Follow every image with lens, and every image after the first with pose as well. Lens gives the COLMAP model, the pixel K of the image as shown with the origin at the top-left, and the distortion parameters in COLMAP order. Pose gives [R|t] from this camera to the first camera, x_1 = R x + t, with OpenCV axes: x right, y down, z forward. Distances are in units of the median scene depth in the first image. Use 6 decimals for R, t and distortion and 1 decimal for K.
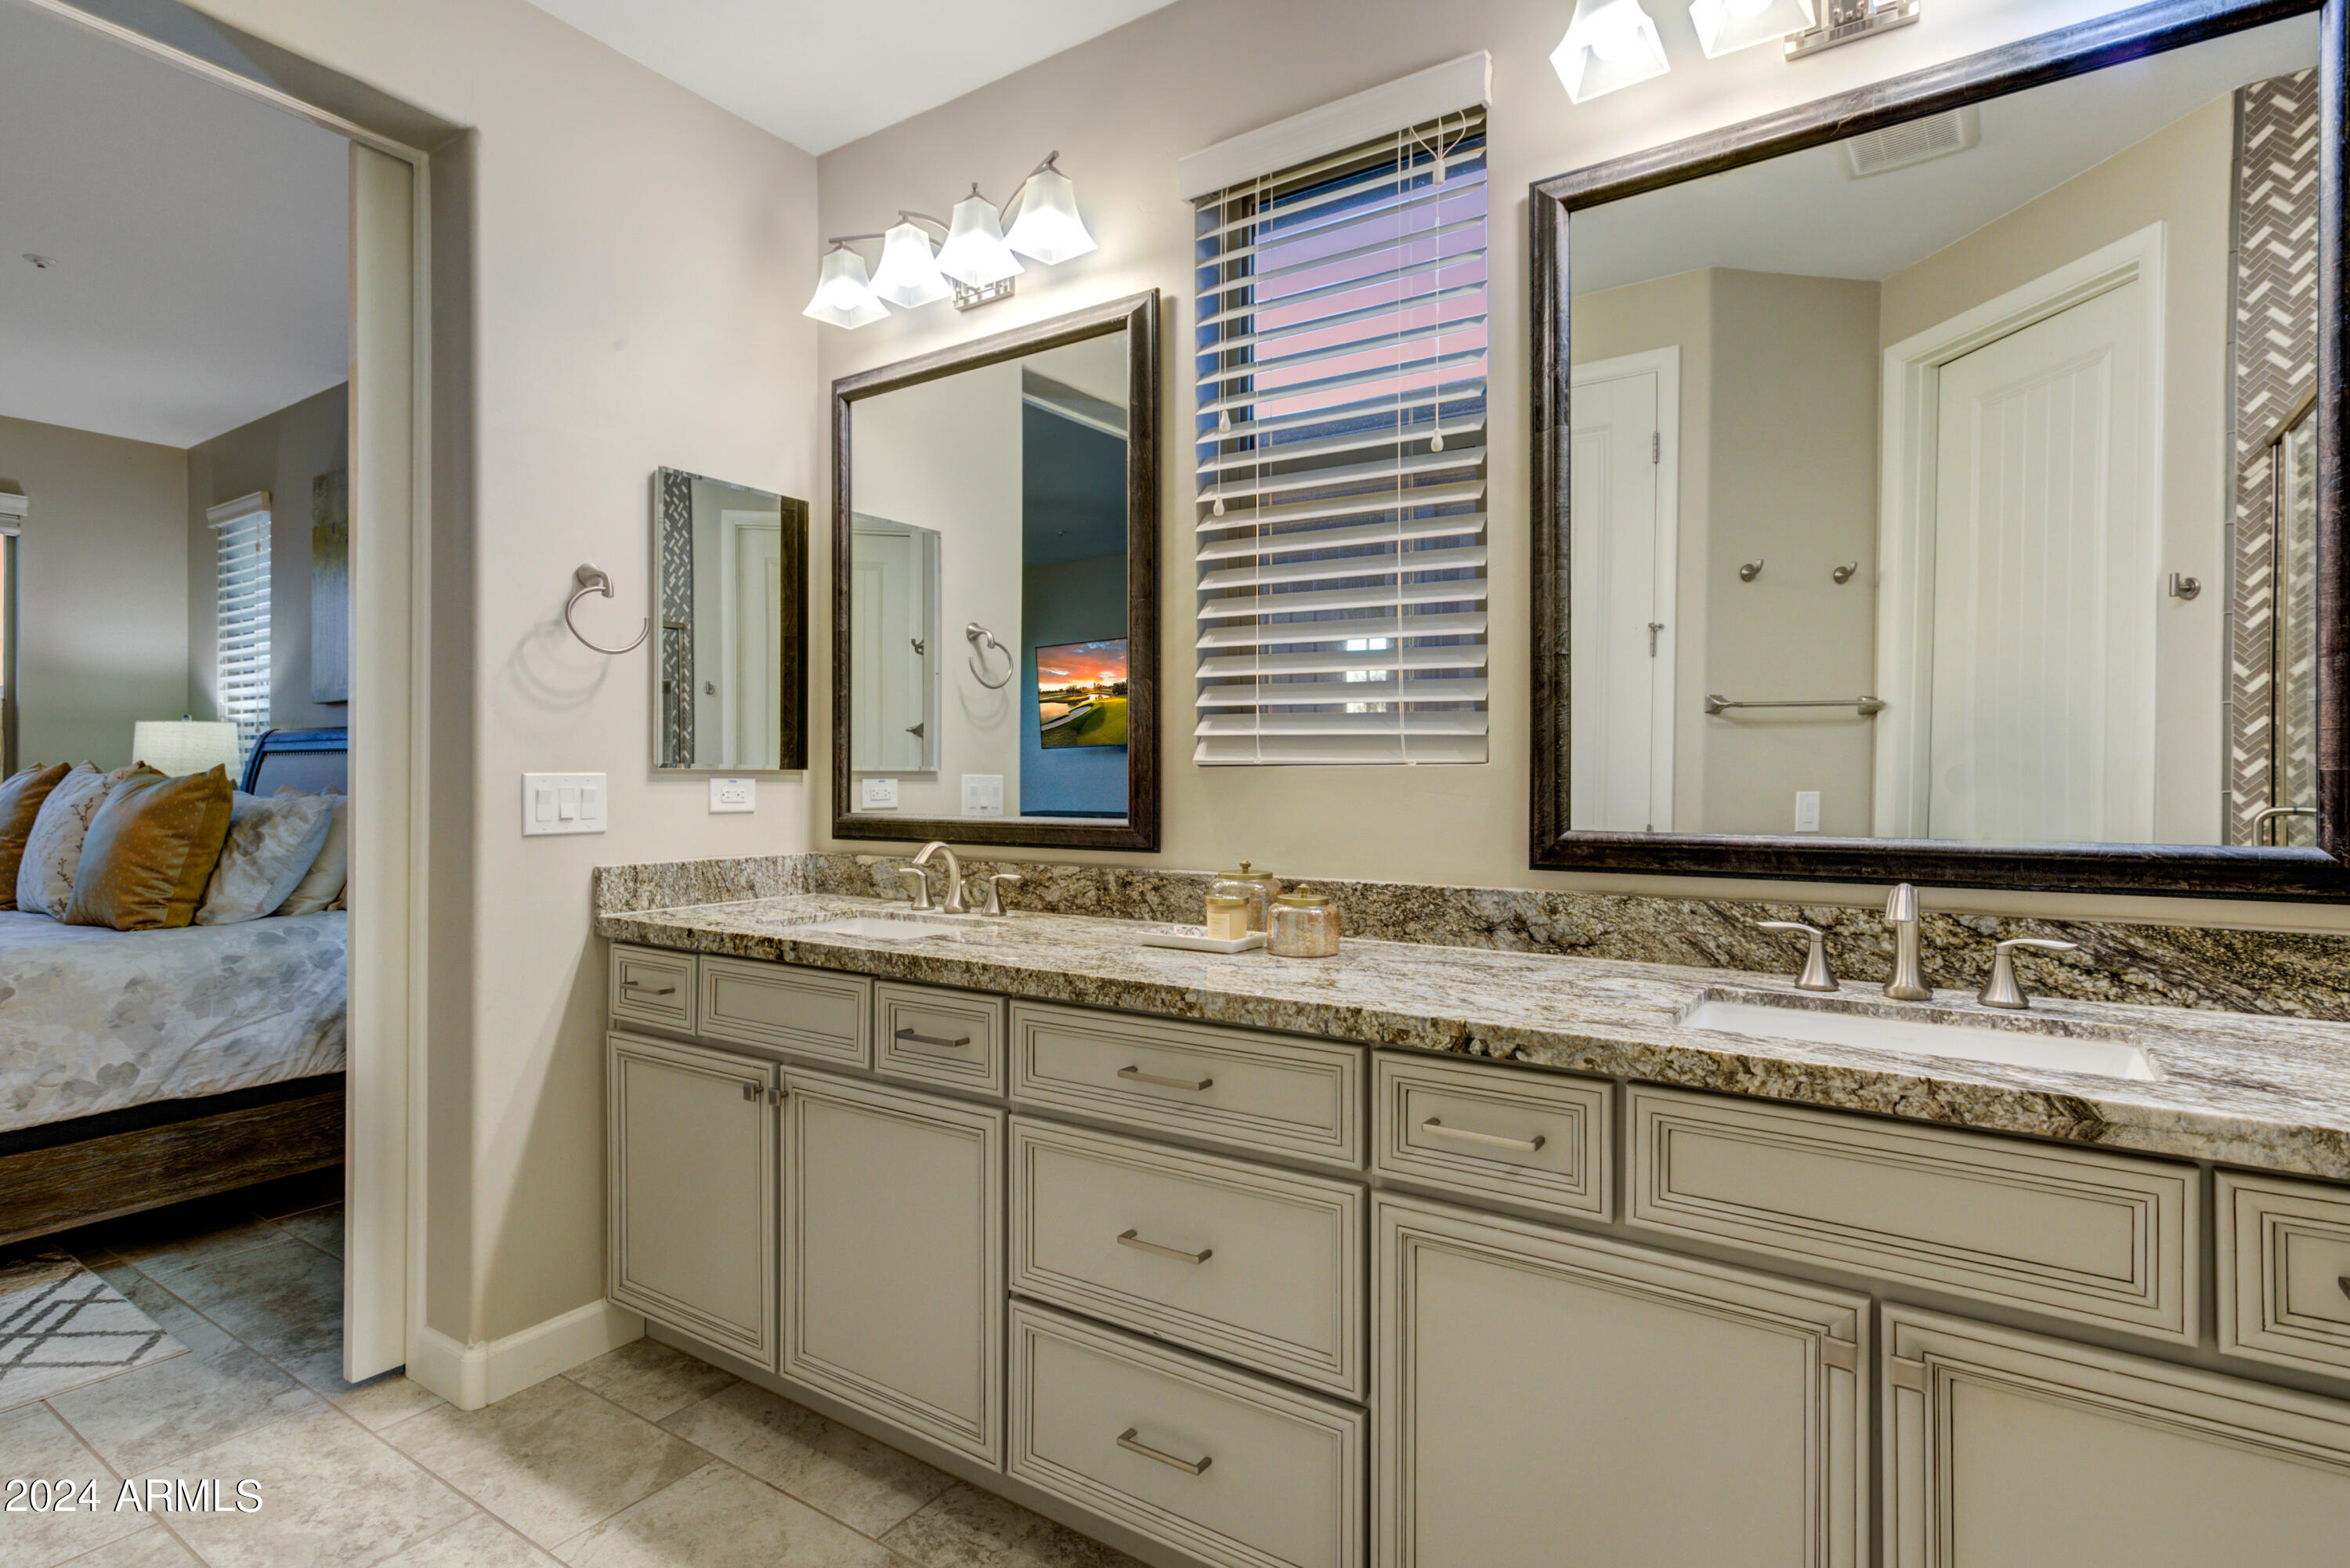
lens RADIAL K [[1165.2, 0, 1175.0], [0, 1165.2, 784.0], [0, 0, 1]] dist [0.003725, 0.000179]
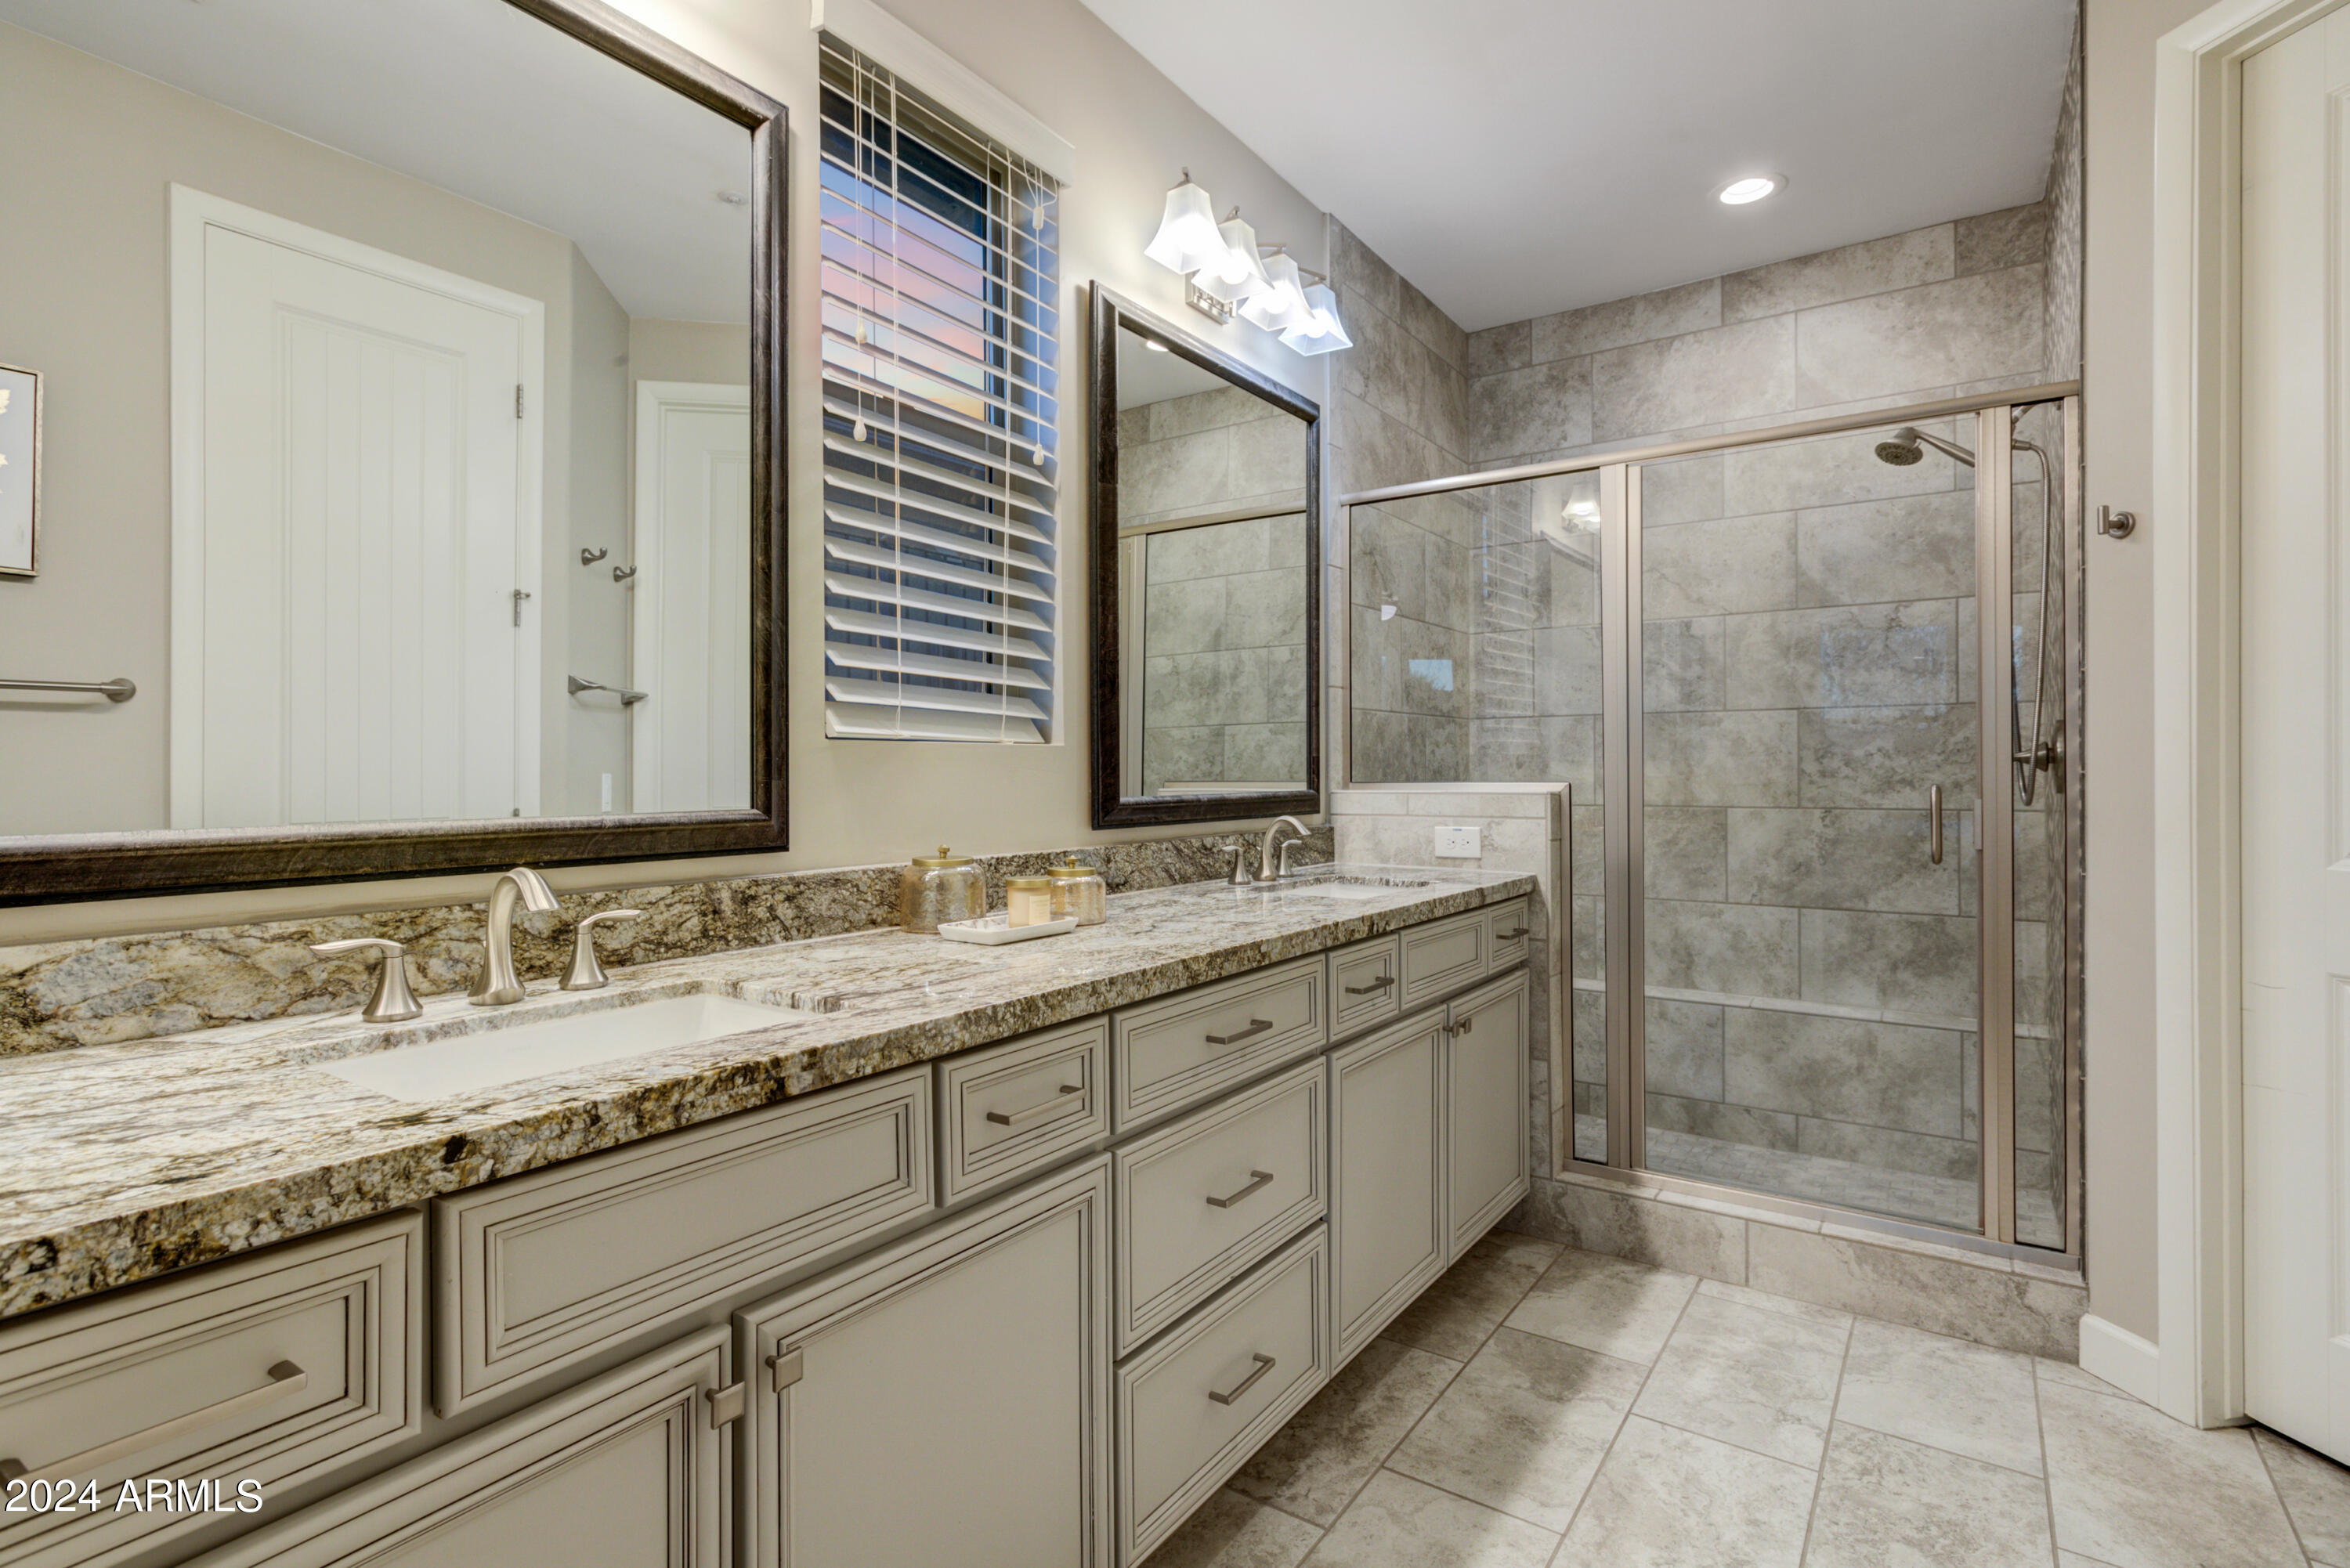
lens RADIAL K [[1134.2, 0, 1175.0], [0, 1134.2, 771.2], [0, 0, 1]] dist [0.002765, 0.000622]
pose [[0.019360, -0.001986, 0.999811, -0.764253], [0.004701, 0.999987, 0.001895, 0.006893], [-0.999802, 0.004664, 0.019369, 0.749095]]
